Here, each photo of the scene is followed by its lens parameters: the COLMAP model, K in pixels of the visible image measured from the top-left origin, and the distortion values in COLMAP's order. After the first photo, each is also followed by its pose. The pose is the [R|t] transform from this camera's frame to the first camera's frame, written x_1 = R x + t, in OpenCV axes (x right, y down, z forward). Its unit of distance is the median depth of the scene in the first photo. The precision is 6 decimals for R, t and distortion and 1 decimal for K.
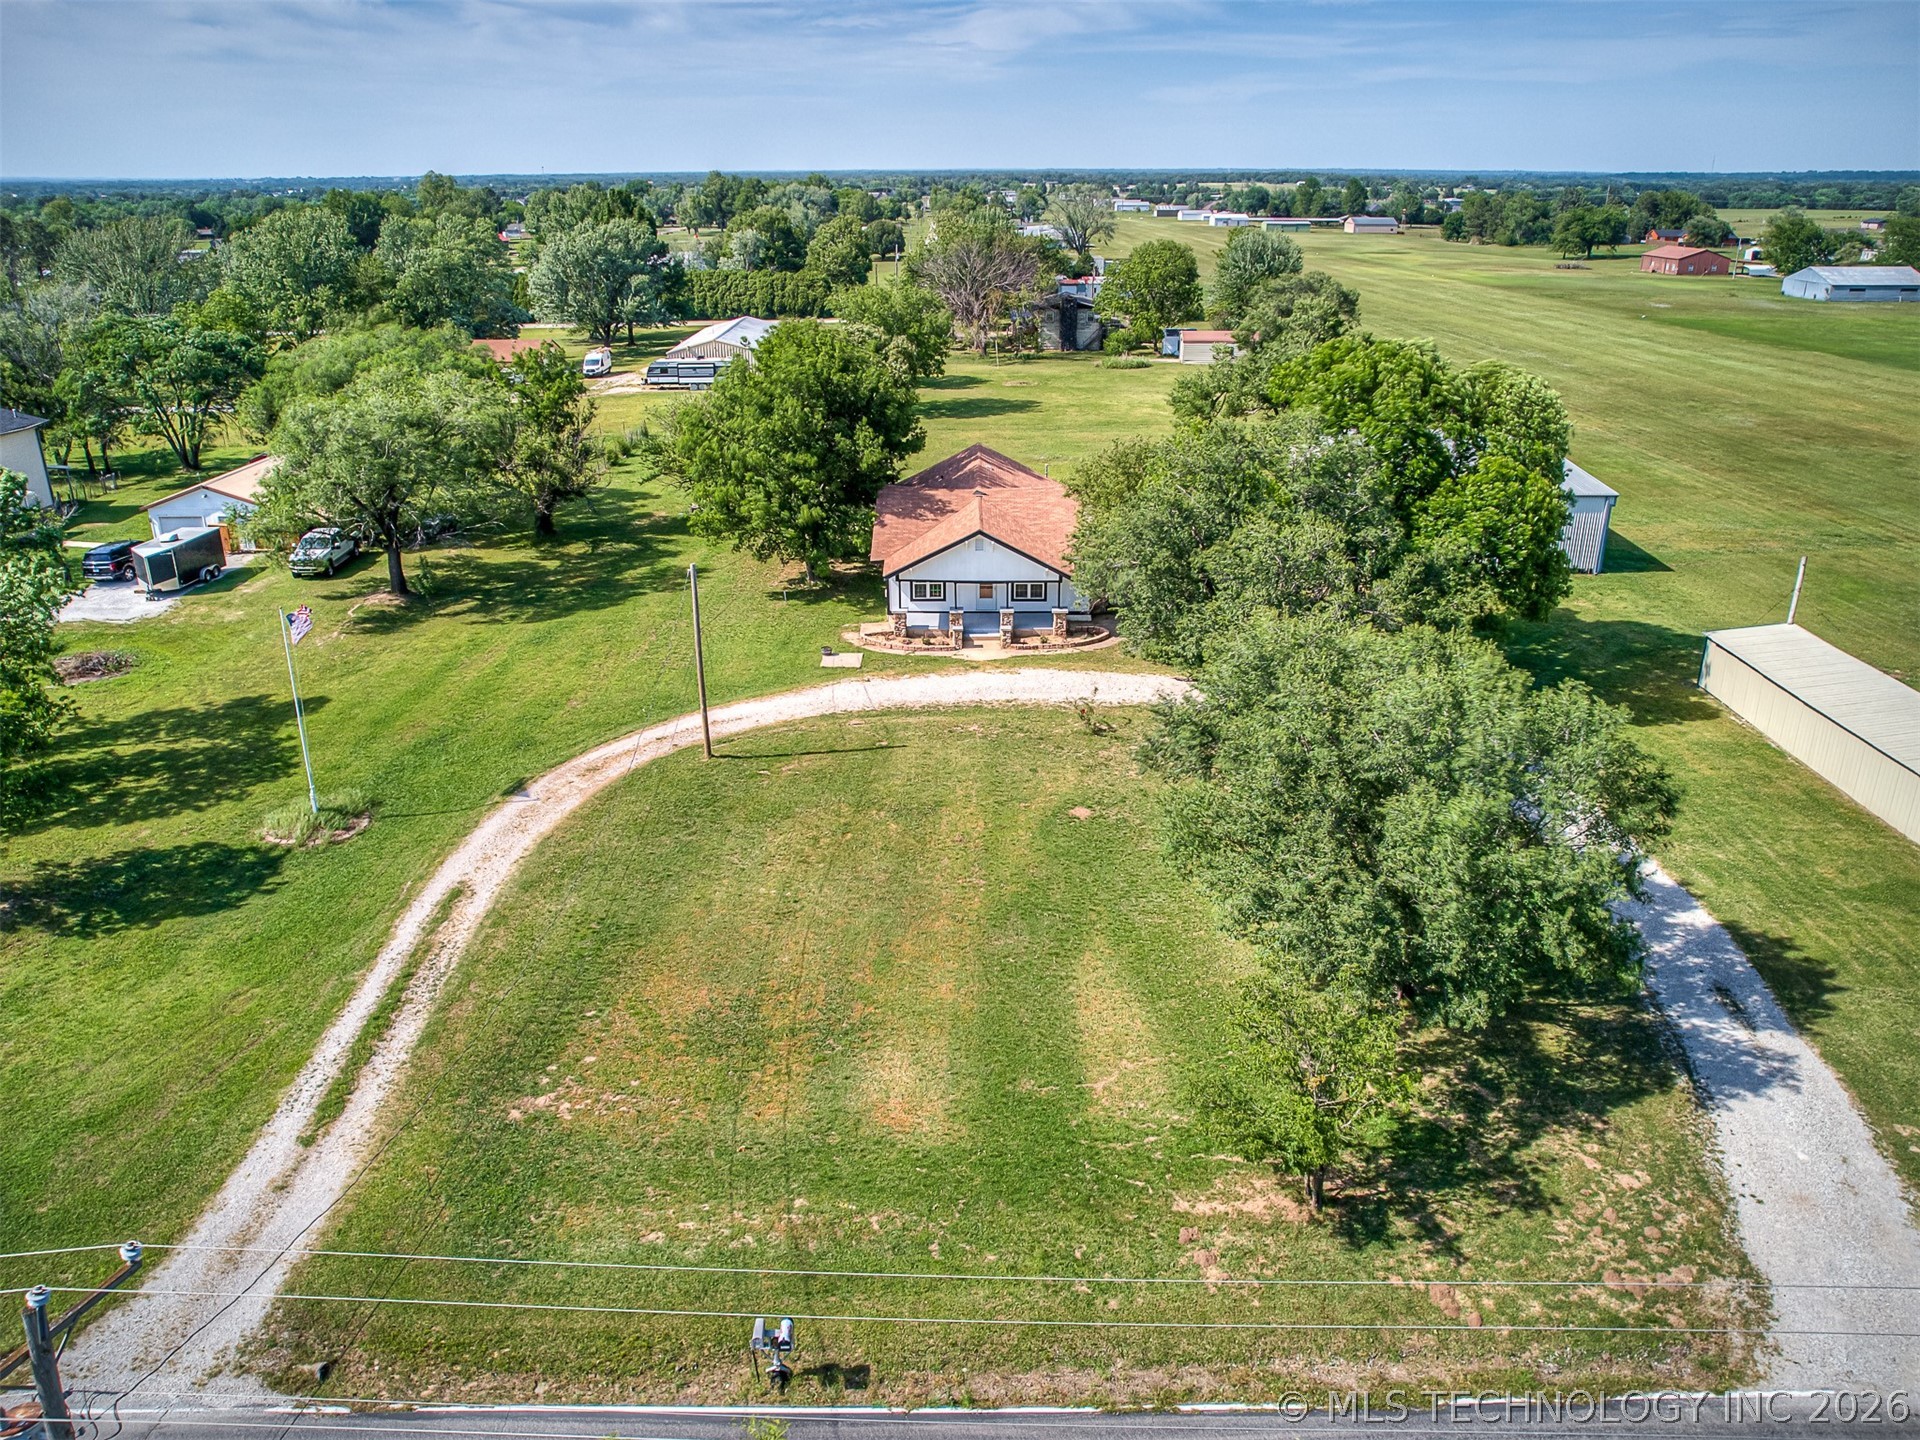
lens RADIAL K [[1385.0, 0, 953.9], [0, 1385.0, 711.4], [0, 0, 1]] dist [-0.075242, 0.063755]
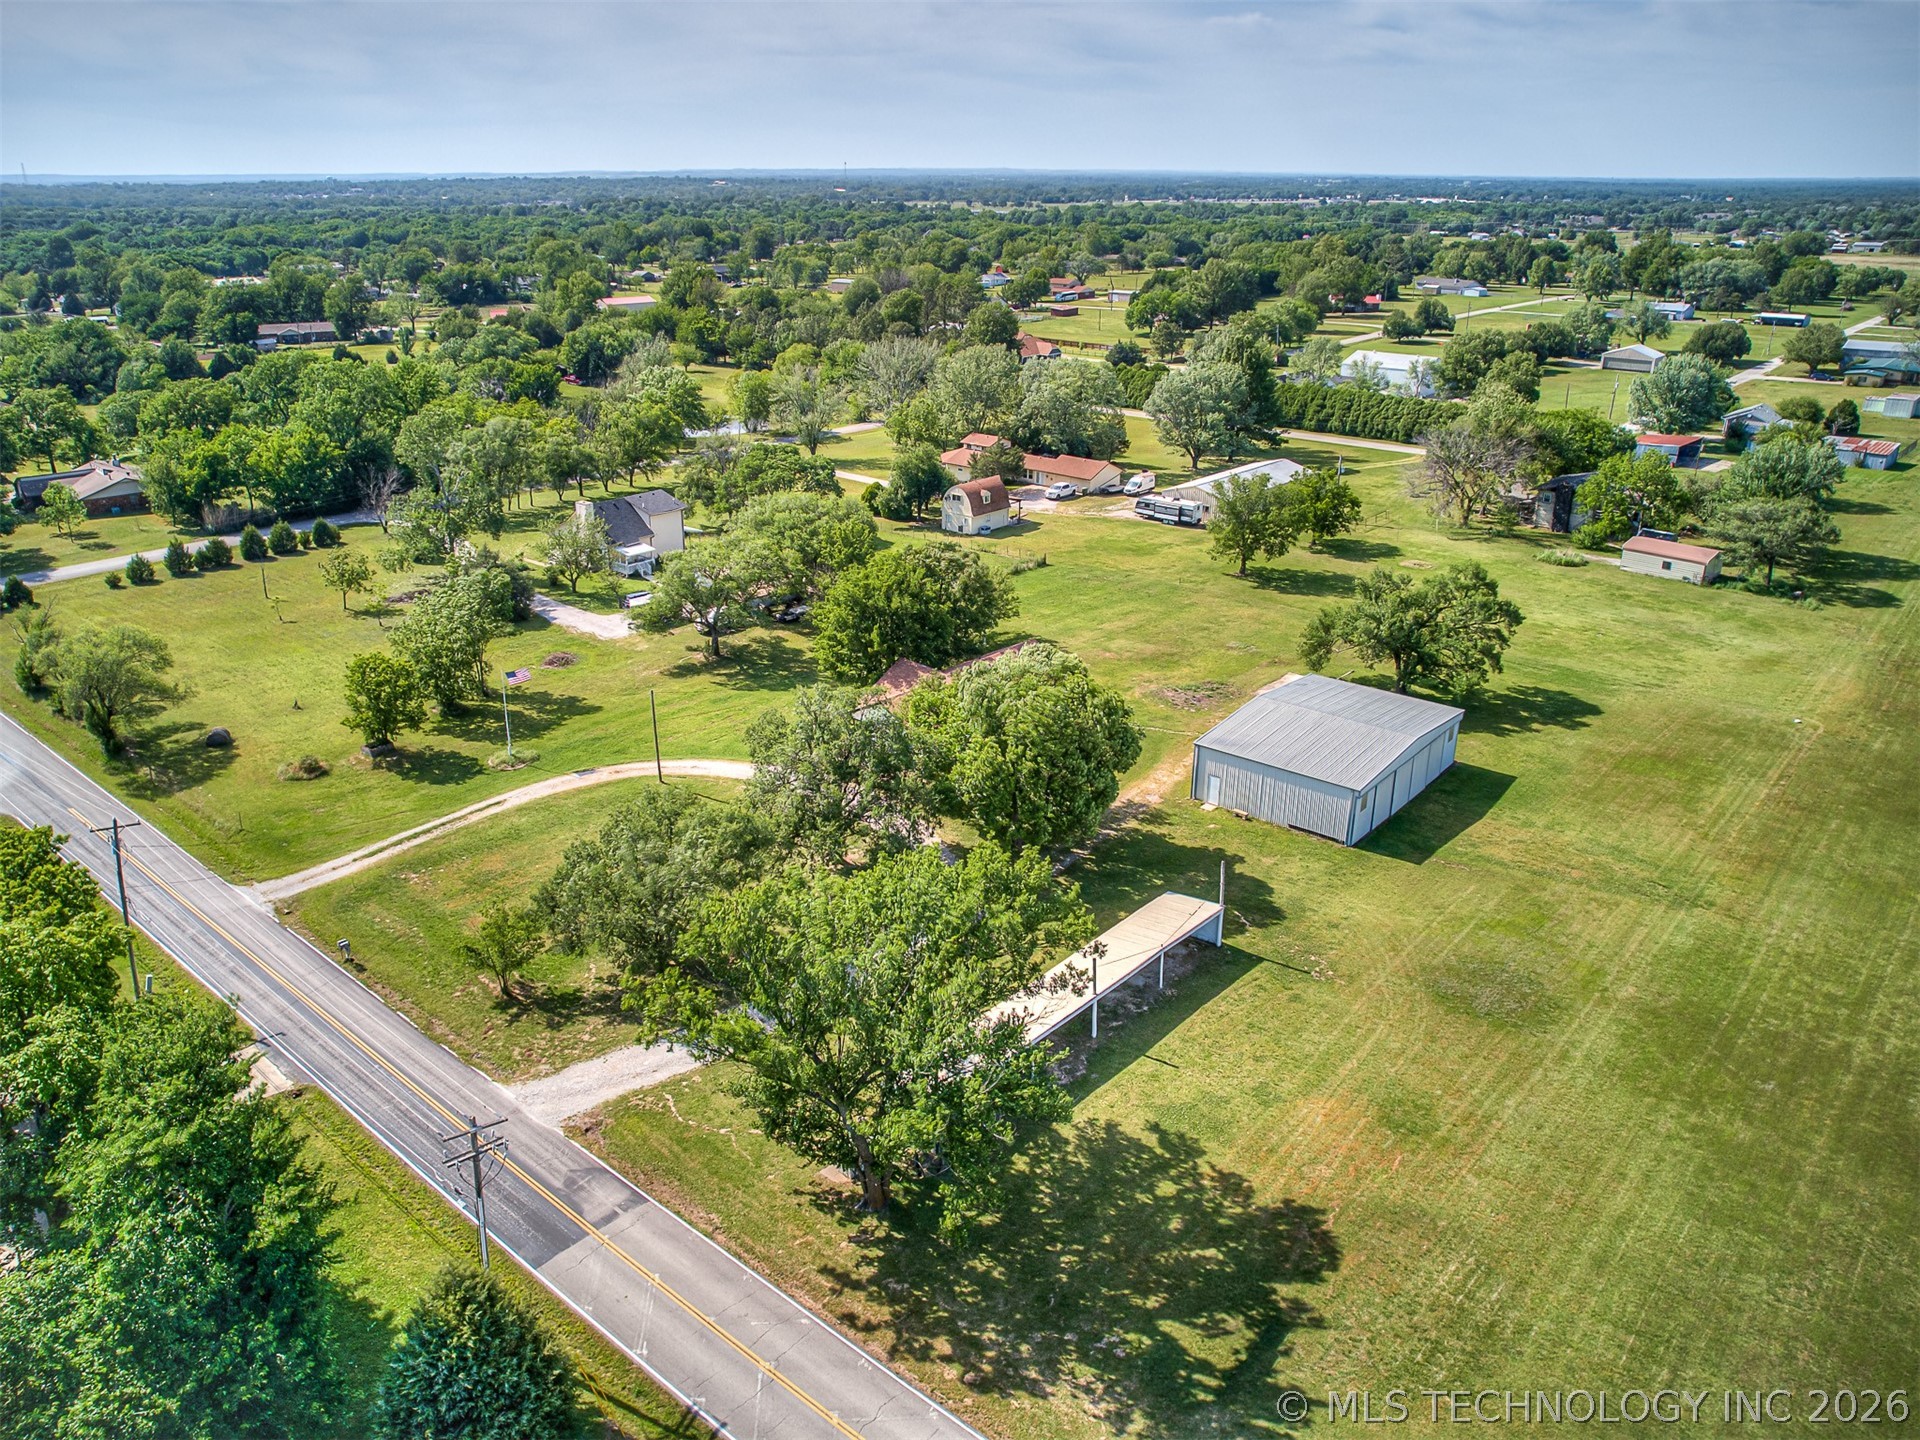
lens RADIAL K [[1378.8, 0, 924.4], [0, 1378.8, 715.5], [0, 0, 1]] dist [-0.074259, 0.060163]
pose [[0.745051, 0.247284, -0.619475, 1.289434], [-0.244203, 0.965383, 0.091658, -0.328839], [0.620696, 0.082988, 0.779647, -0.334262]]
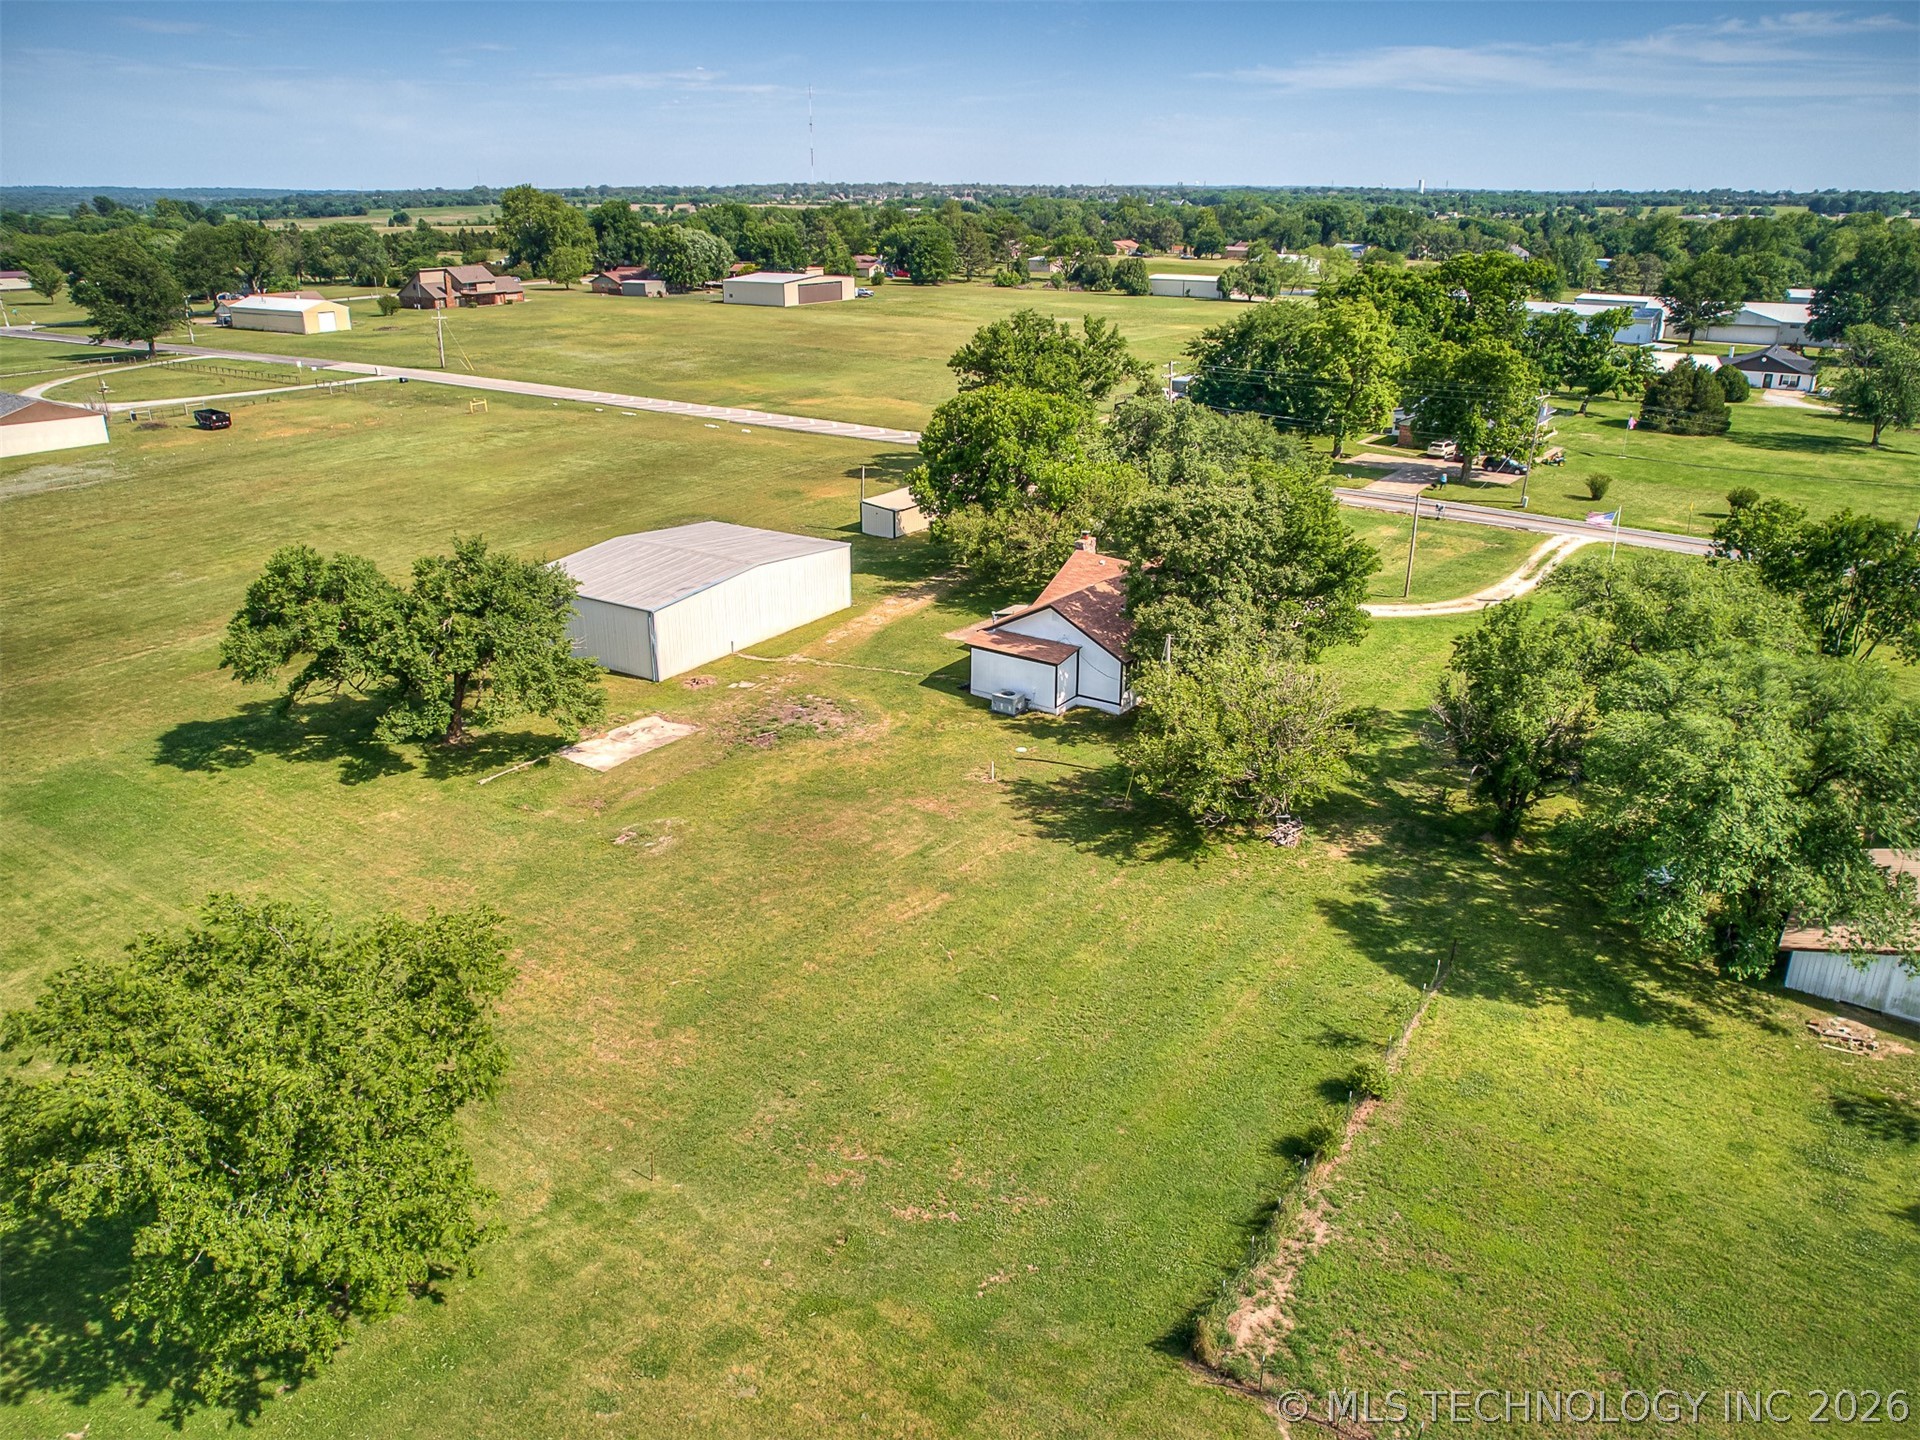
lens RADIAL K [[1385.0, 0, 953.9], [0, 1385.0, 711.4], [0, 0, 1]] dist [-0.075242, 0.063755]
pose [[-0.823163, -0.198541, 0.531963, -0.681928], [0.212718, 0.760815, 0.613116, -1.110260], [-0.526454, 0.617852, -0.584041, 2.446403]]
